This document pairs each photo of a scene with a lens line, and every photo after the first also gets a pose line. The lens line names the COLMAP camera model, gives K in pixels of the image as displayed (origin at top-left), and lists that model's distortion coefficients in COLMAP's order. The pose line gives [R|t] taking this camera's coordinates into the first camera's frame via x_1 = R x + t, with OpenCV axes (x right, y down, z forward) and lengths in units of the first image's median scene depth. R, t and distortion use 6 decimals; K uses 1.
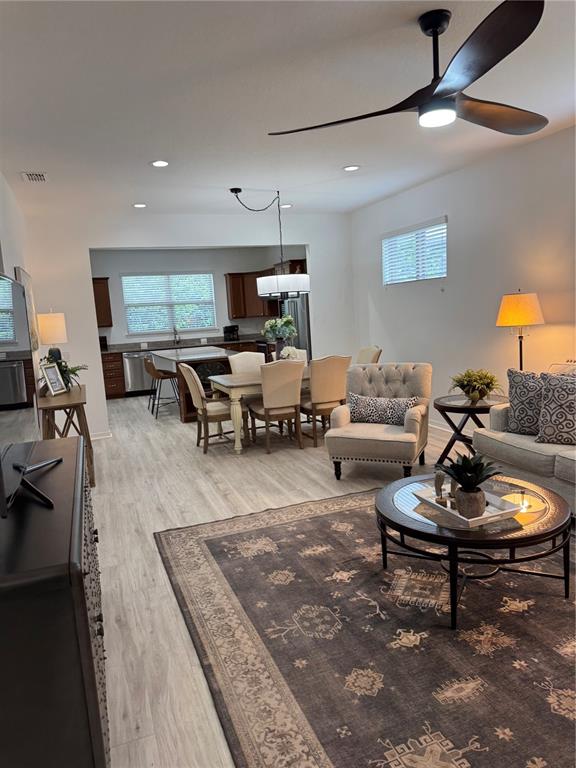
lens RADIAL K [[539.0, 0, 282.5], [0, 539.0, 382.8], [0, 0, 1]] dist [0.056597, -0.086669]
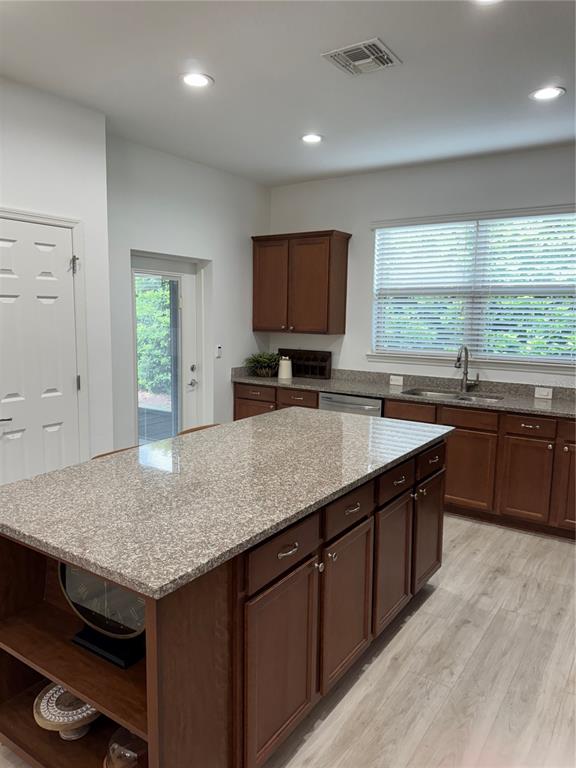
lens RADIAL K [[539.0, 0, 282.5], [0, 539.0, 382.8], [0, 0, 1]] dist [0.056597, -0.086669]
pose [[0.577514, 0.179054, -0.796503, 0.136937], [-0.155630, 0.981906, 0.107891, -0.287516], [0.801410, 0.061652, 0.594930, 1.854296]]
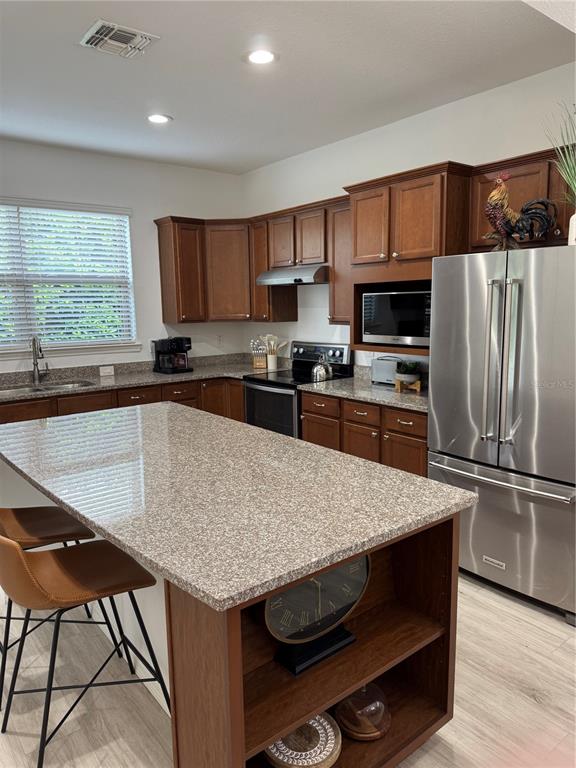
lens RADIAL K [[539.0, 0, 282.5], [0, 539.0, 382.8], [0, 0, 1]] dist [0.056597, -0.086669]
pose [[0.950801, 0.007022, 0.309723, -0.429162], [-0.010002, 0.999918, 0.008035, -0.218031], [-0.309641, -0.010738, 0.950793, 1.617075]]
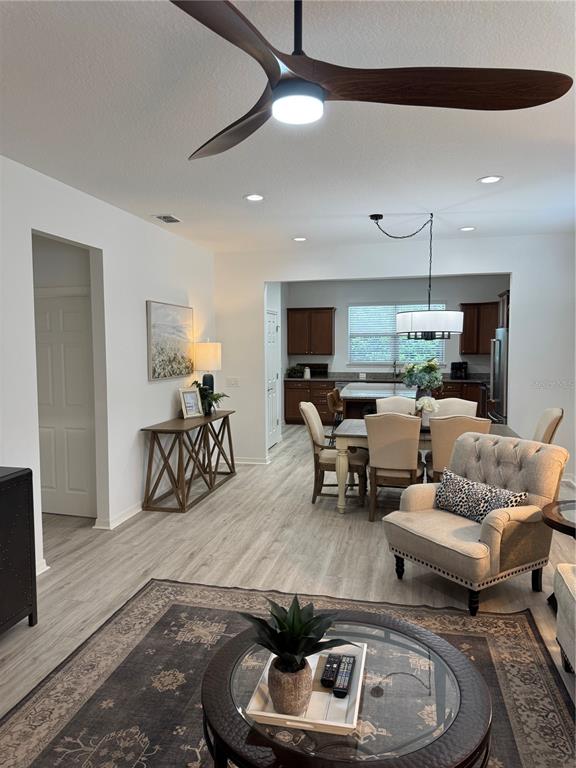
lens RADIAL K [[539.0, 0, 282.5], [0, 539.0, 382.8], [0, 0, 1]] dist [0.056597, -0.086669]
pose [[0.829333, 0.097989, -0.550095, 0.460079], [-0.120970, 0.992641, -0.005556, -0.093864], [0.545502, 0.071153, 0.835084, 0.297059]]
